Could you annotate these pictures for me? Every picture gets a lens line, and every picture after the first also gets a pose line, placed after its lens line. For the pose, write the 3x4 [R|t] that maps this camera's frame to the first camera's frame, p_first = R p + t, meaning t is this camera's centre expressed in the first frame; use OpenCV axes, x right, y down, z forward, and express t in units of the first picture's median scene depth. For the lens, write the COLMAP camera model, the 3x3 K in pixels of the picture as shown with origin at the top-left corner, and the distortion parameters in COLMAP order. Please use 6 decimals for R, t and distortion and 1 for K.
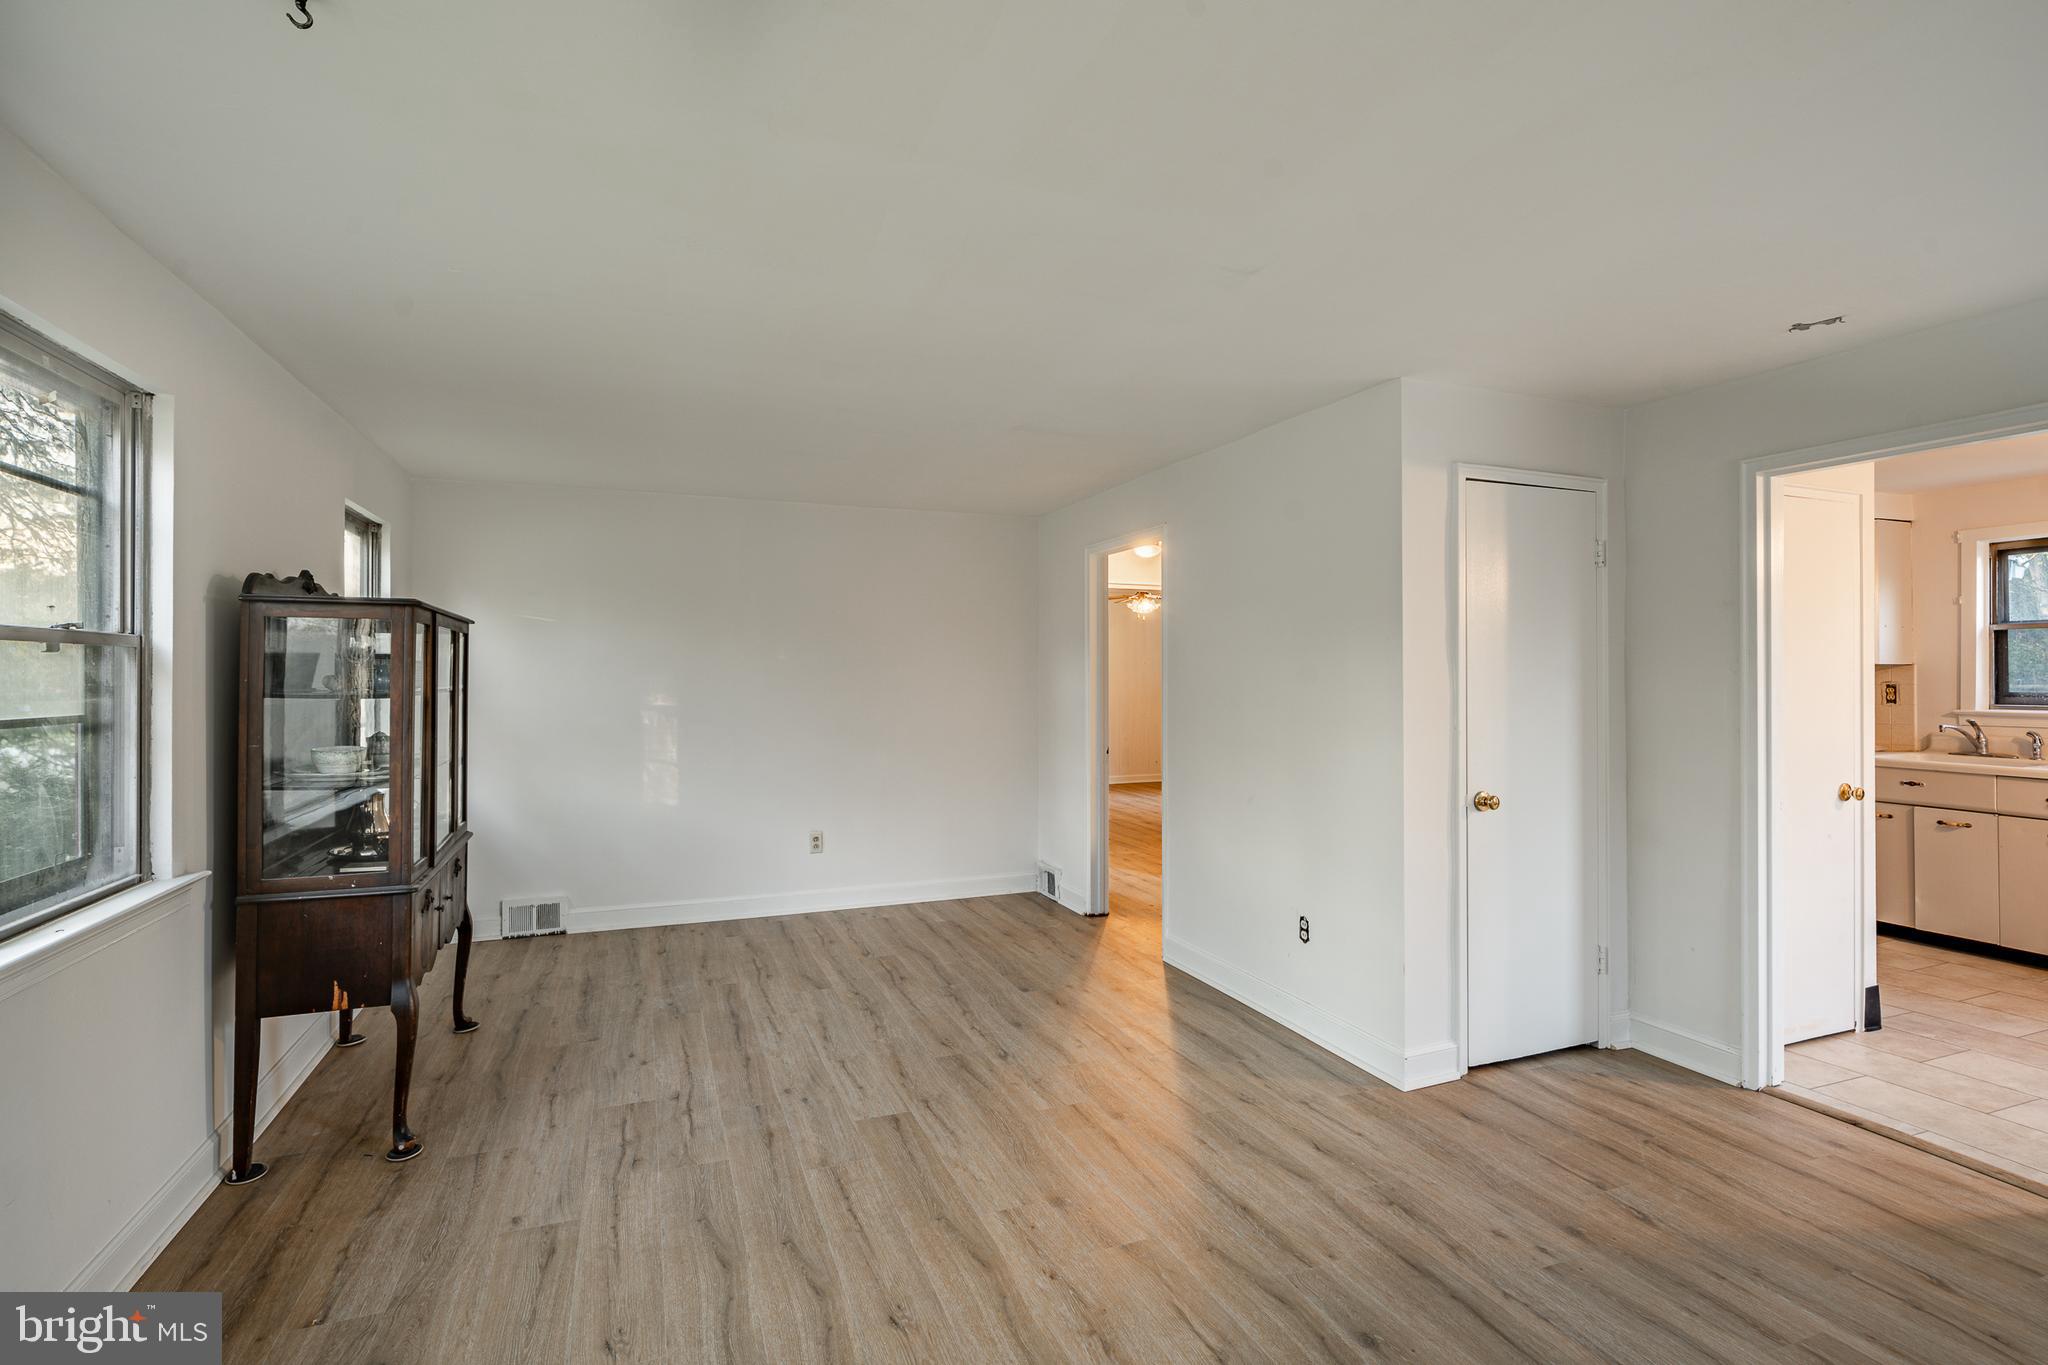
lens RADIAL K [[946.5, 0, 1022.0], [0, 946.5, 675.1], [0, 0, 1]] dist [-0.001504, 0.000671]
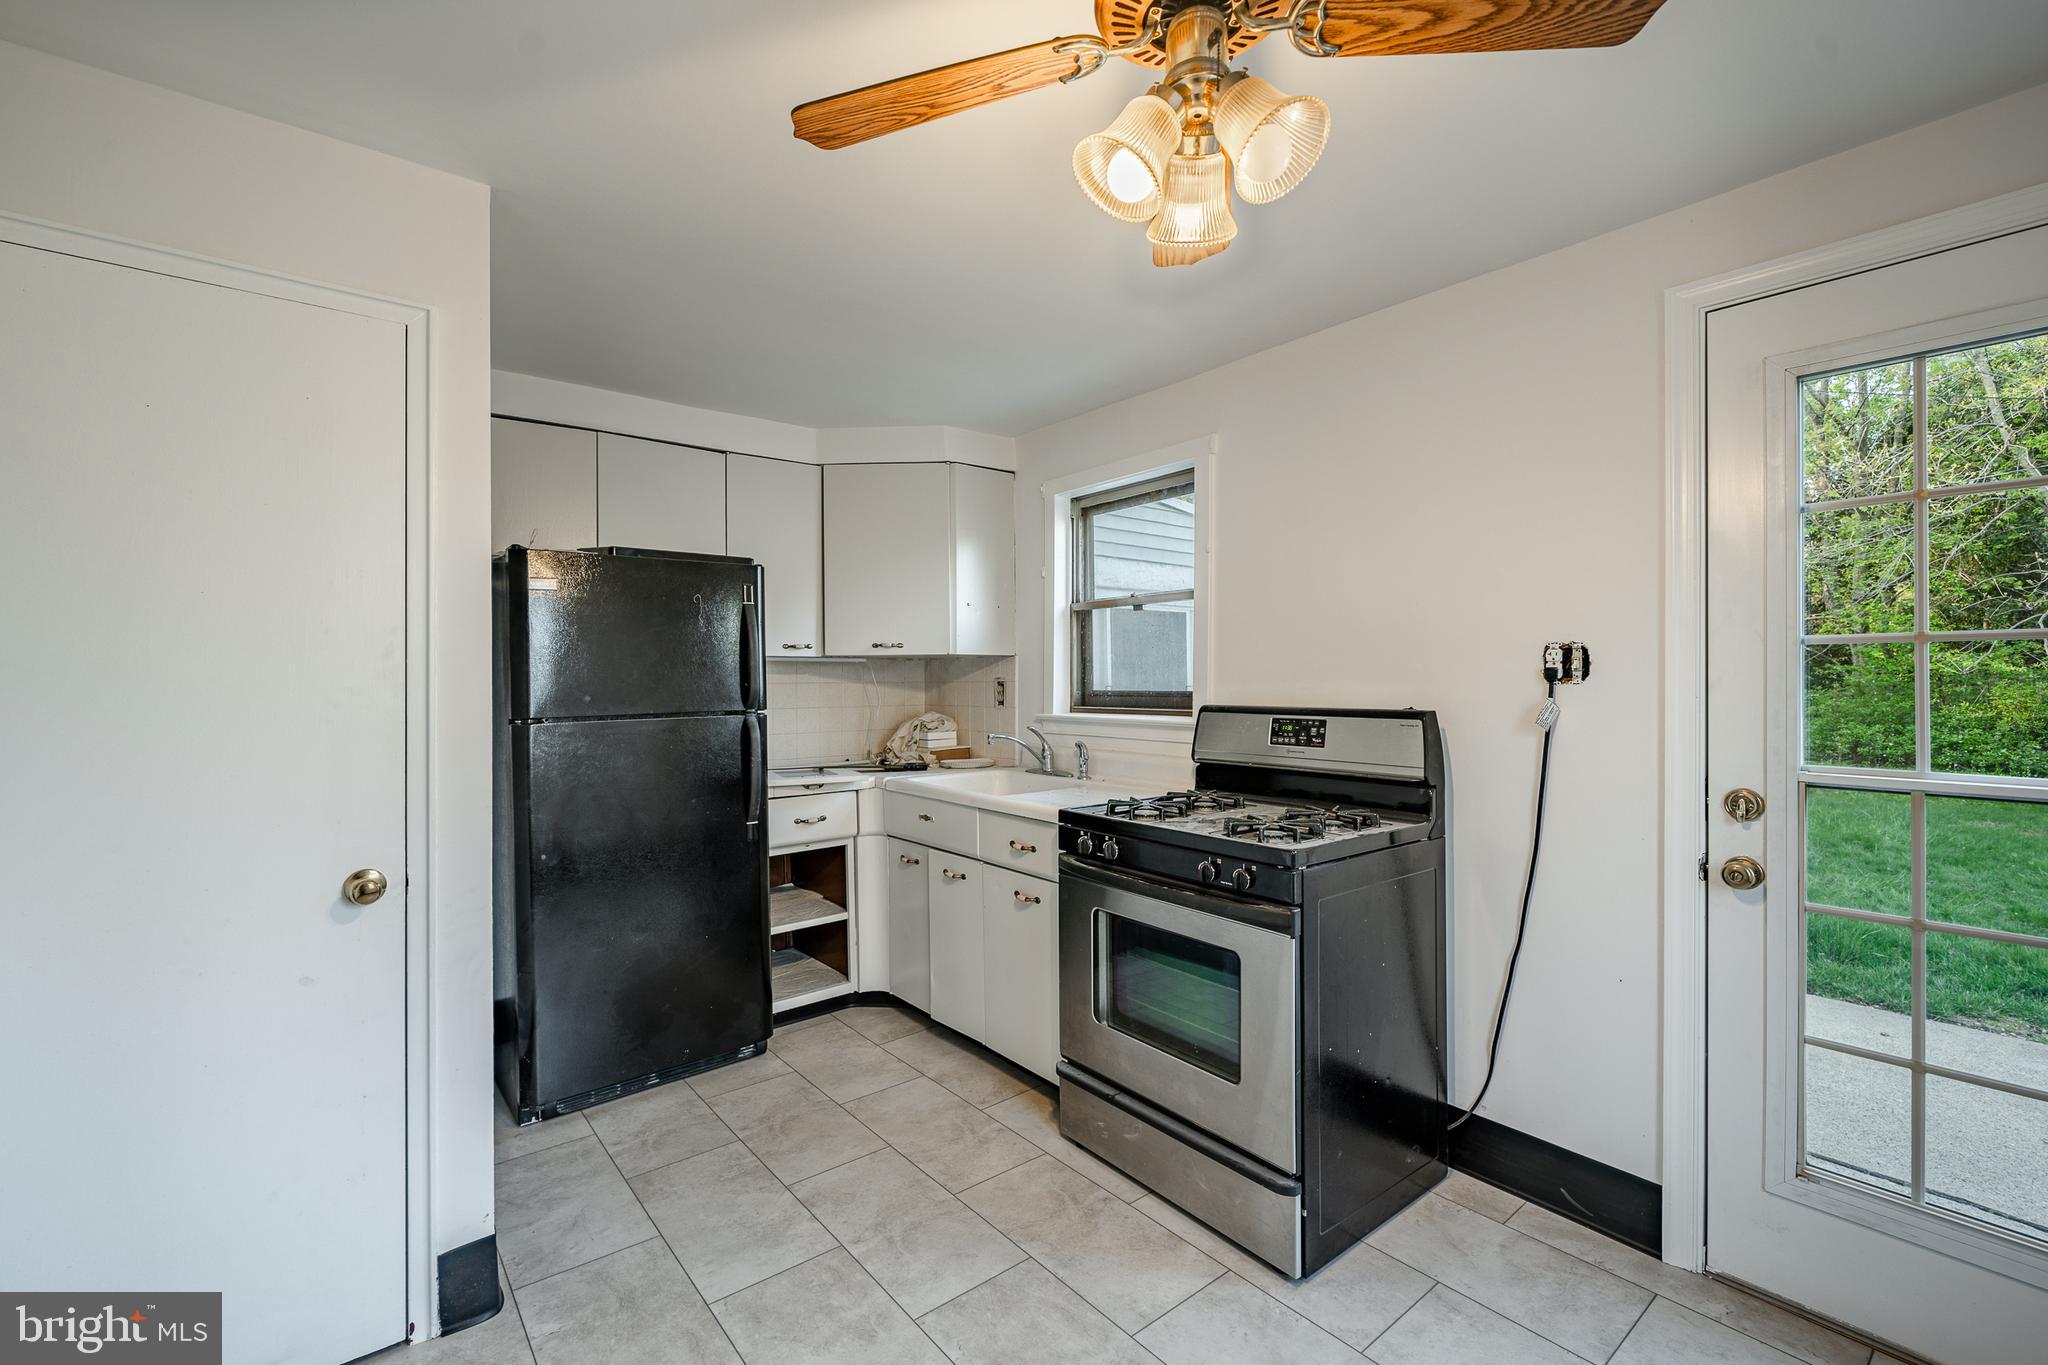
lens RADIAL K [[890.2, 0, 1015.3], [0, 890.2, 681.4], [0, 0, 1]] dist [-0.000595, -0.000375]
pose [[0.957952, -0.002325, 0.286919, 0.772060], [0.001524, 0.999994, 0.003013, 0.008533], [-0.286925, -0.002449, 0.957950, 0.315959]]
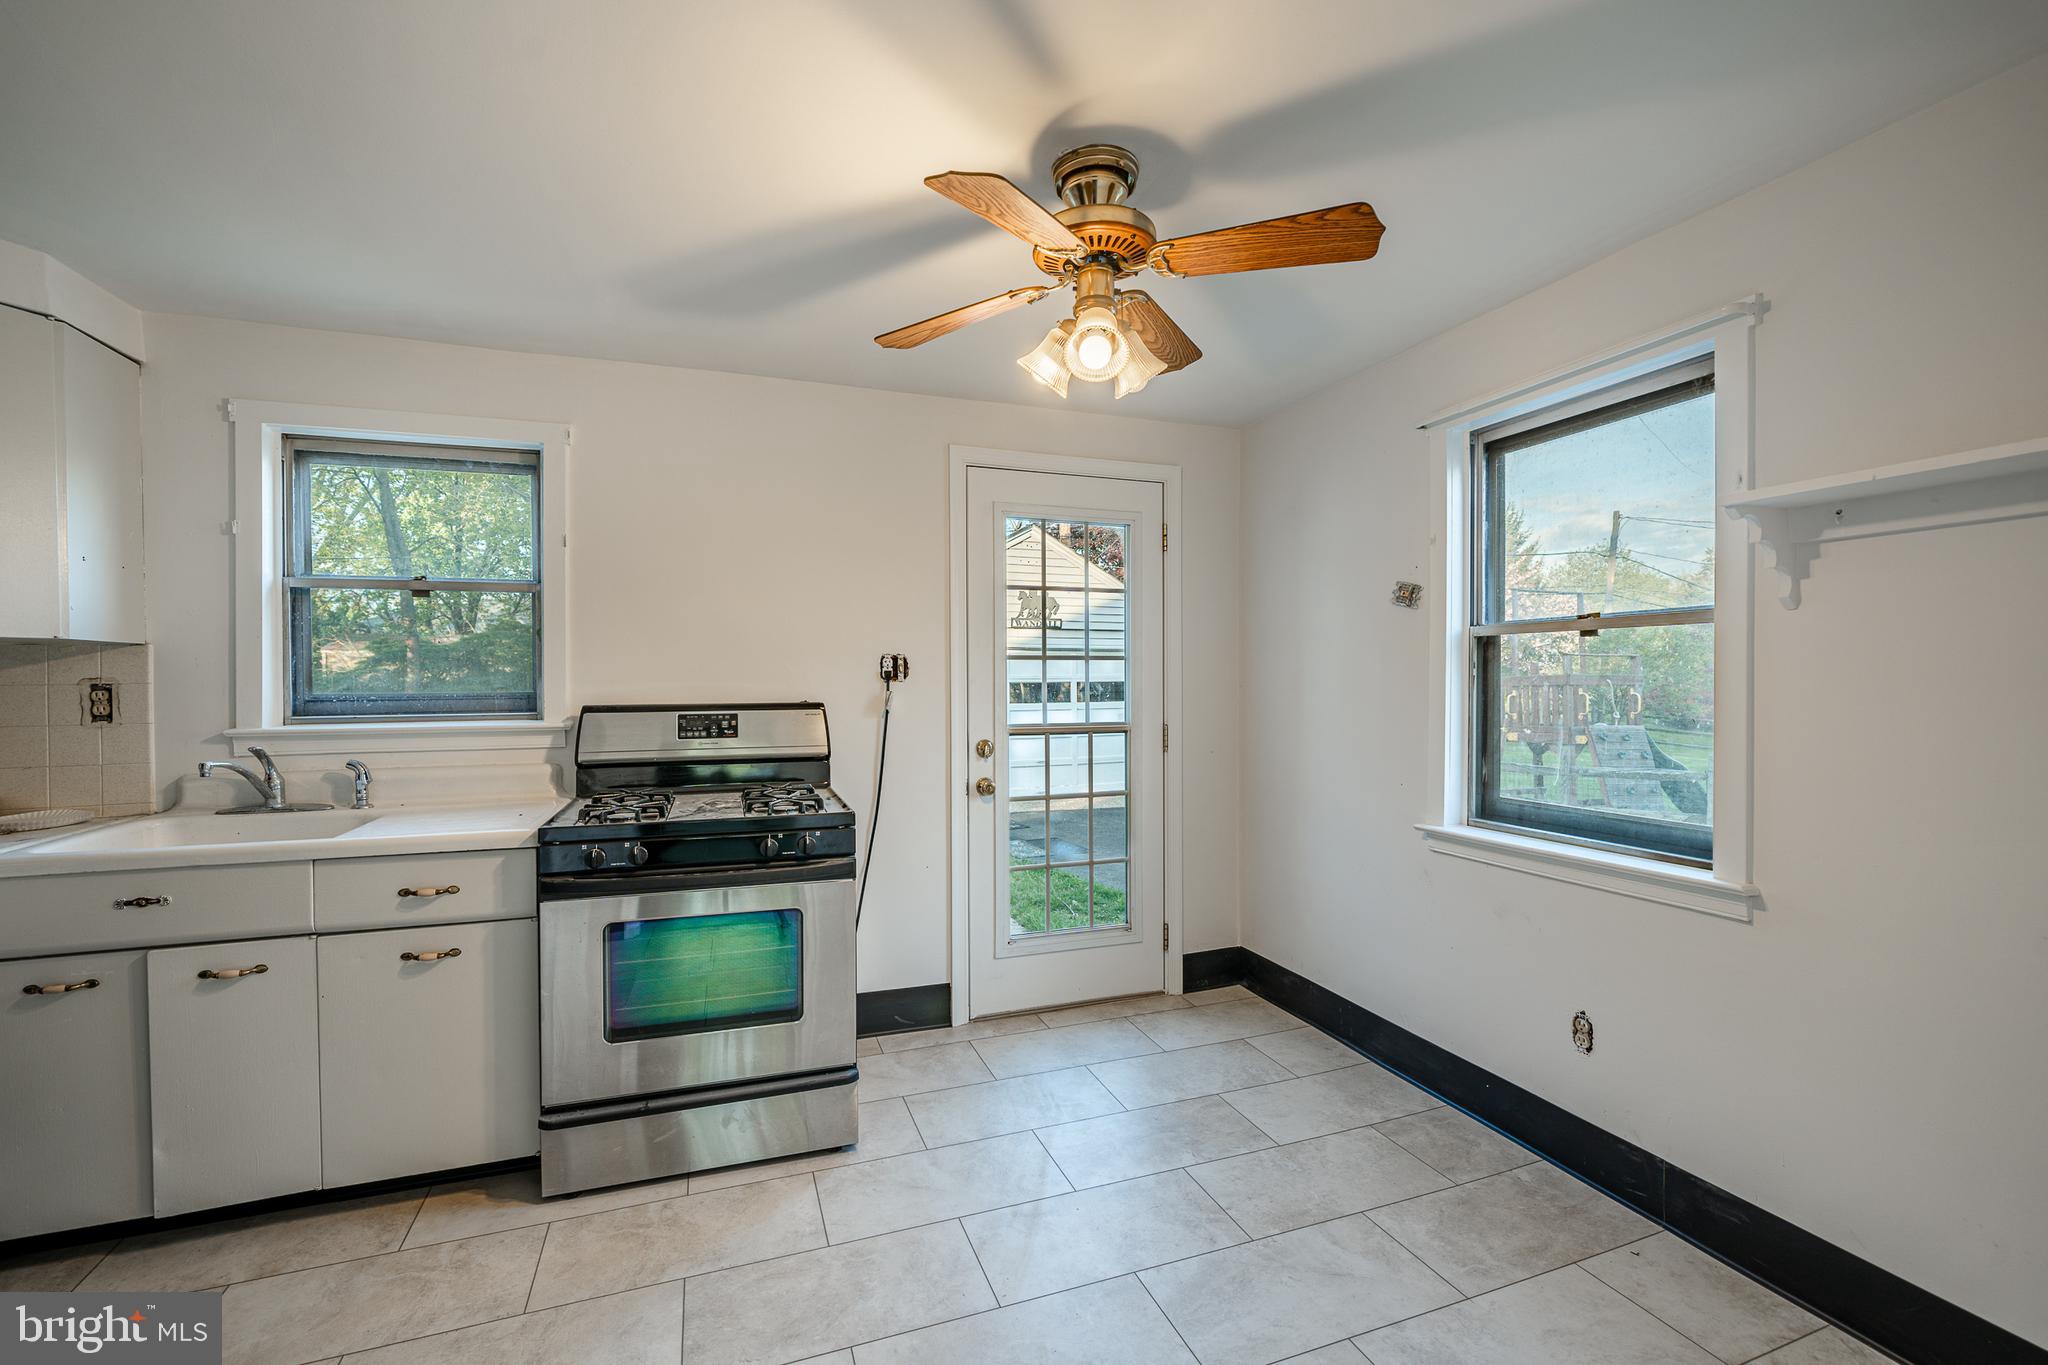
lens RADIAL K [[860.9, 0, 1013.9], [0, 860.9, 684.6], [0, 0, 1]] dist [-0.002839, -0.000374]
pose [[0.033133, -0.005691, 0.999435, 0.522865], [0.003725, 0.999978, 0.005570, 0.010411], [-0.999444, 0.003538, 0.033153, 0.545897]]
